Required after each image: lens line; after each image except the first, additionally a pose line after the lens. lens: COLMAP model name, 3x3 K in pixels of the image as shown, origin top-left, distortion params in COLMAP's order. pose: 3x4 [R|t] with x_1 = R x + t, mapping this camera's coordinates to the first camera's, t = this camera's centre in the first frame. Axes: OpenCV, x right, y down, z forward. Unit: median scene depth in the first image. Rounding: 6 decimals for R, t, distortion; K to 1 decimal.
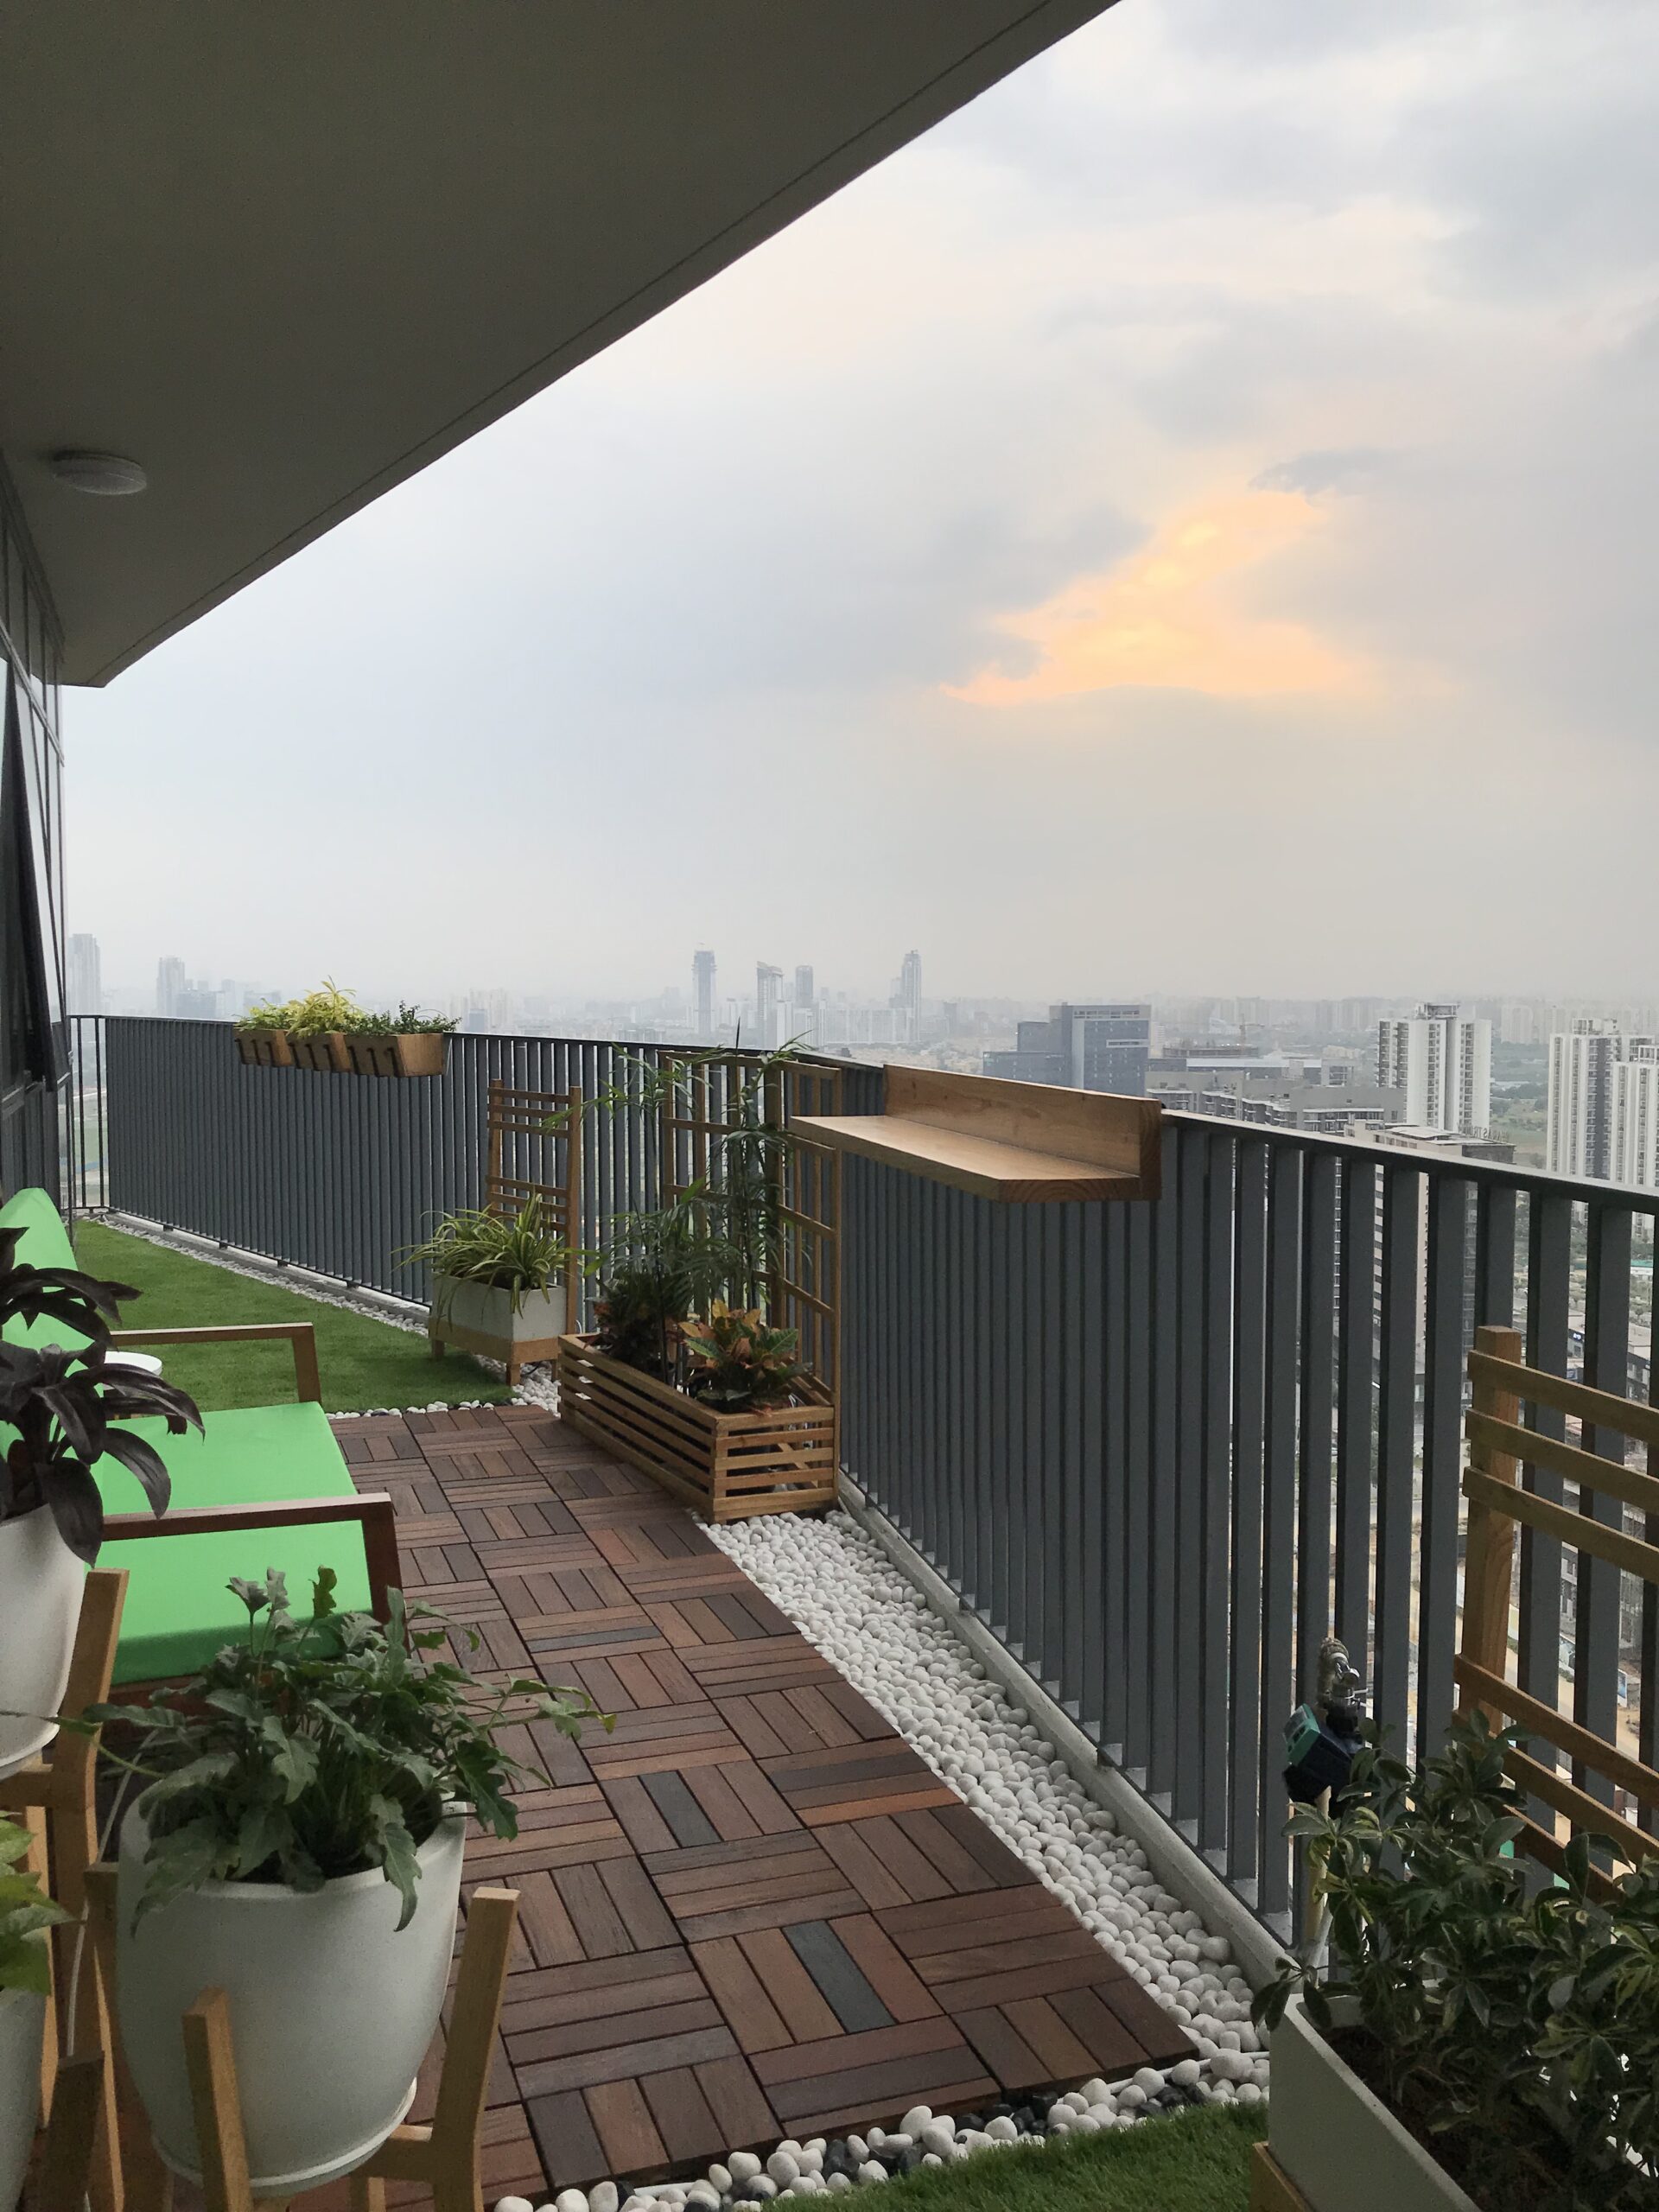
lens RADIAL K [[1803.8, 0, 829.5], [0, 1803.8, 1106.0], [0, 0, 1]] dist [0.004769, -0.000761]
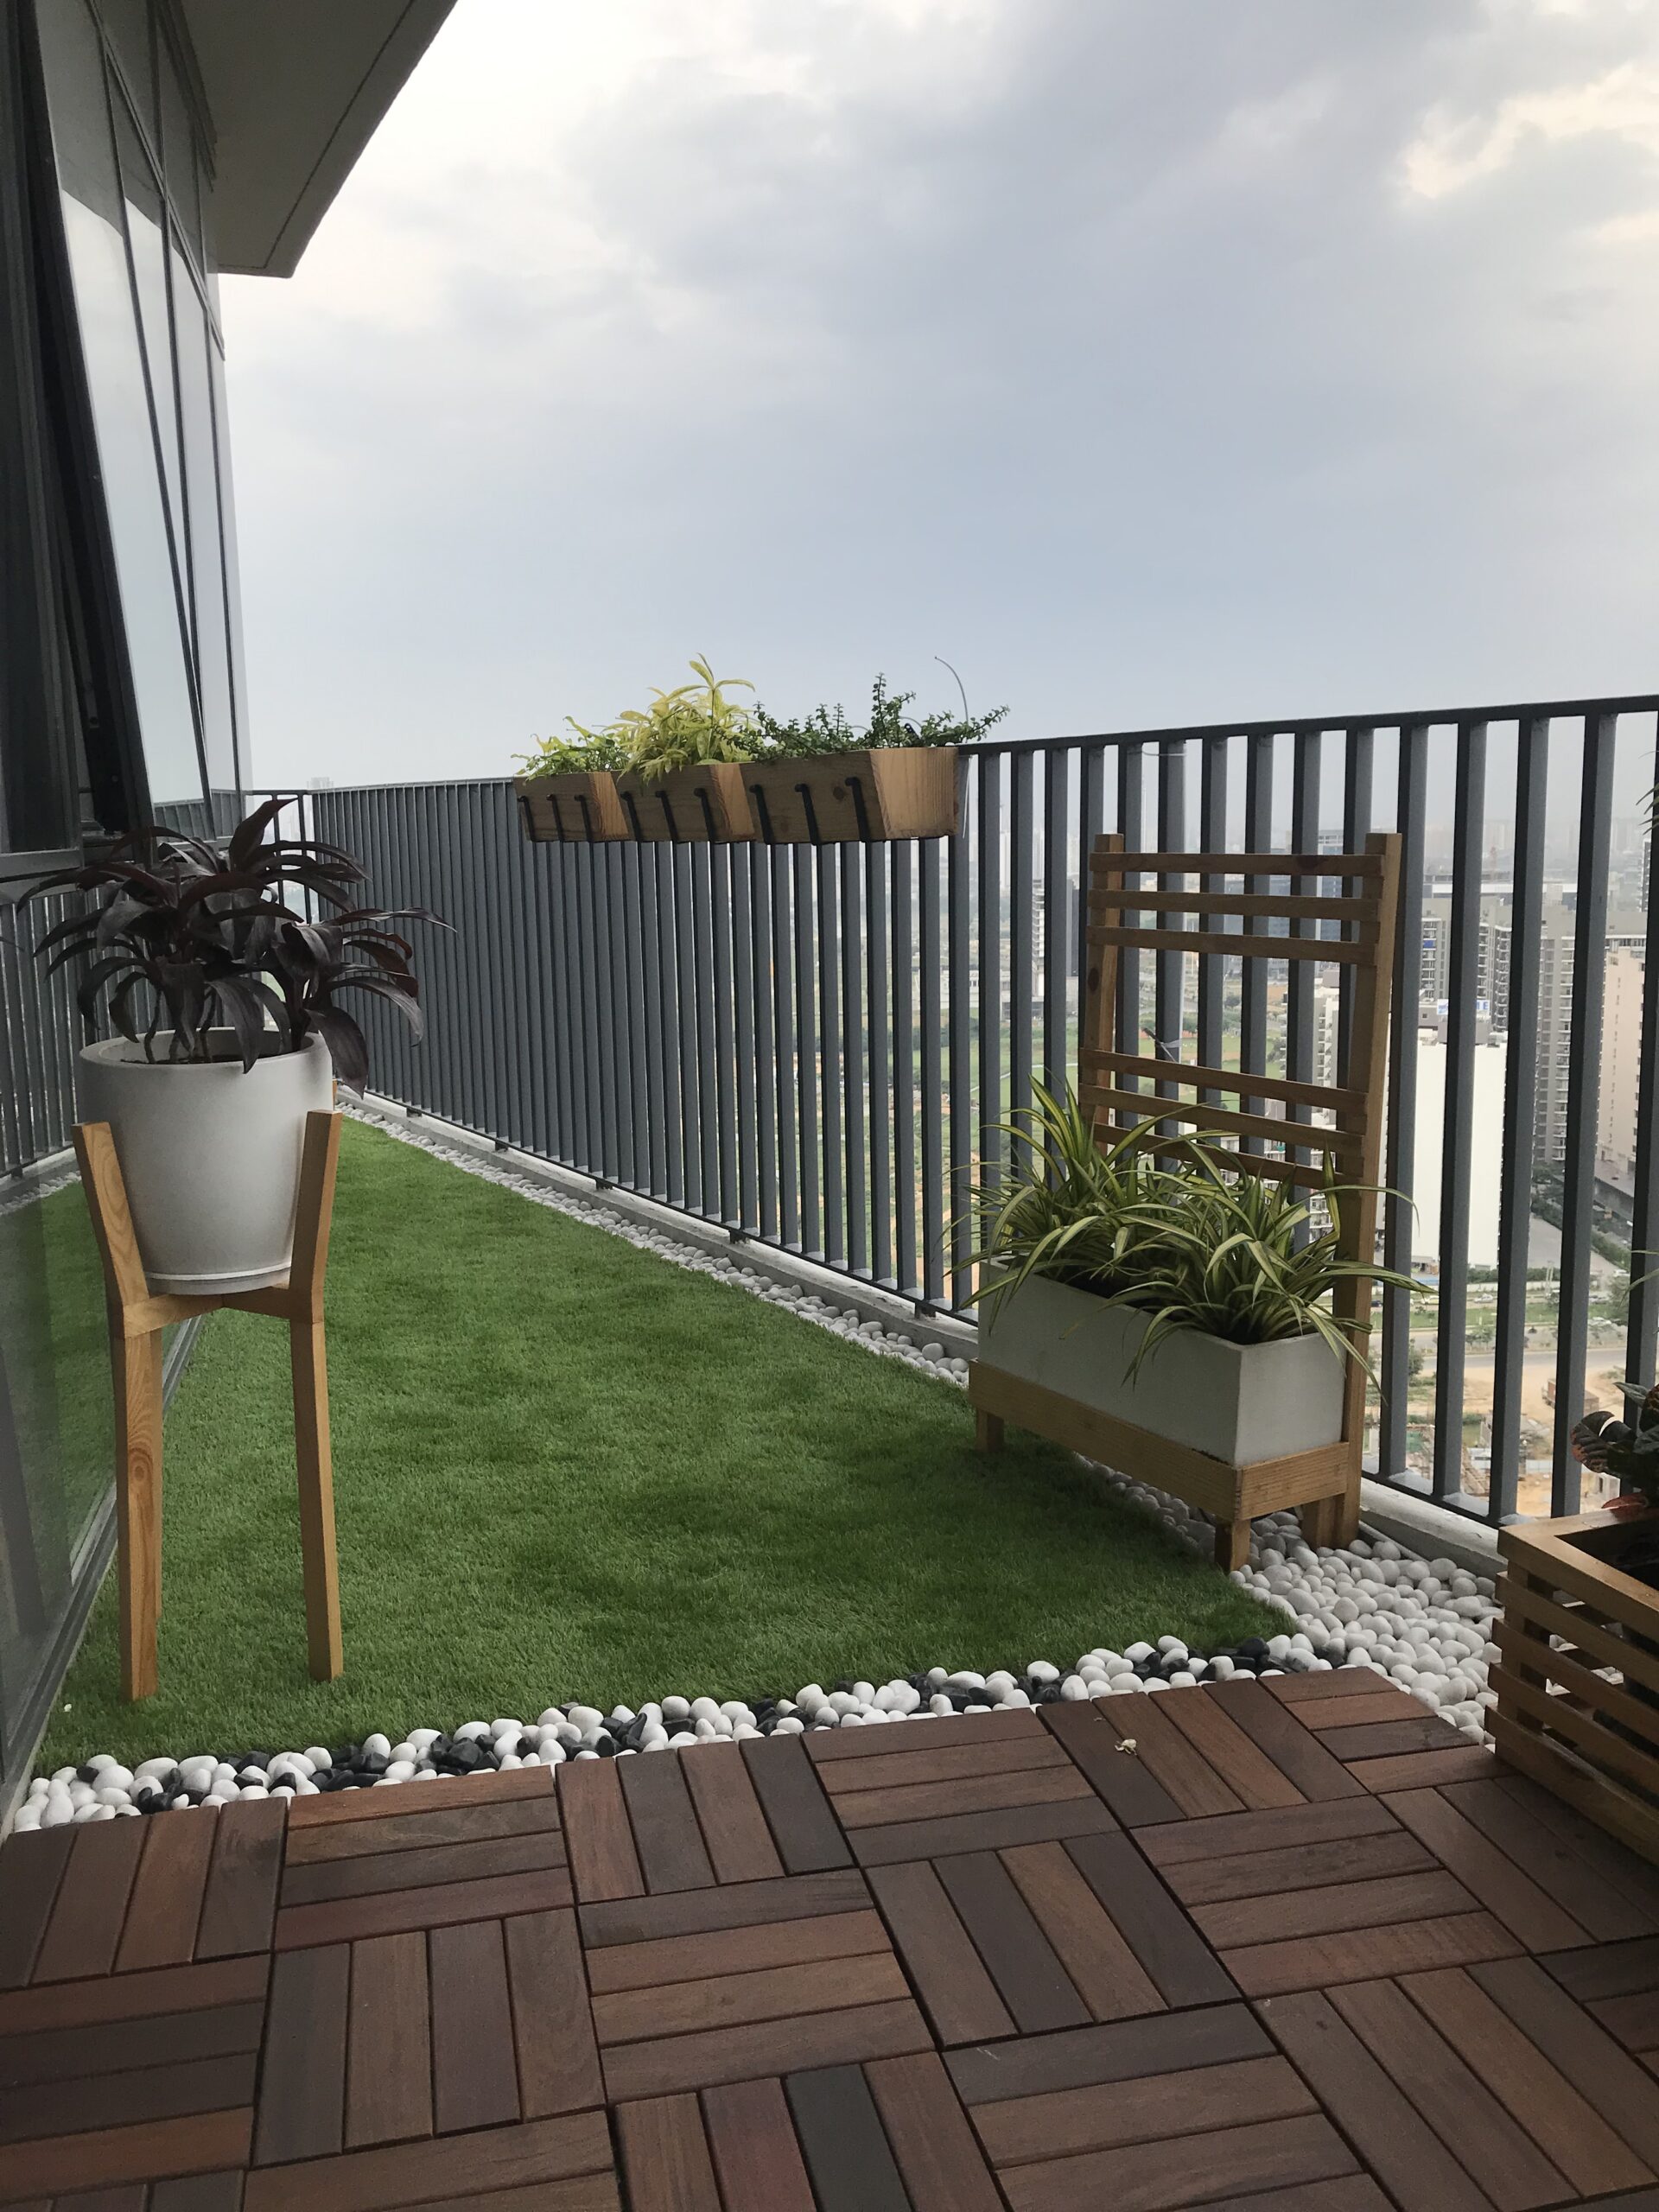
lens RADIAL K [[1878.6, 0, 829.5], [0, 1878.6, 1106.0], [0, 0, 1]] dist [0.108756, -0.002125]
pose [[0.991257, 0.002465, -0.131919, -0.166503], [0.009247, 0.996069, 0.088094, 0.009044], [0.131618, -0.088543, 0.987338, 0.452163]]
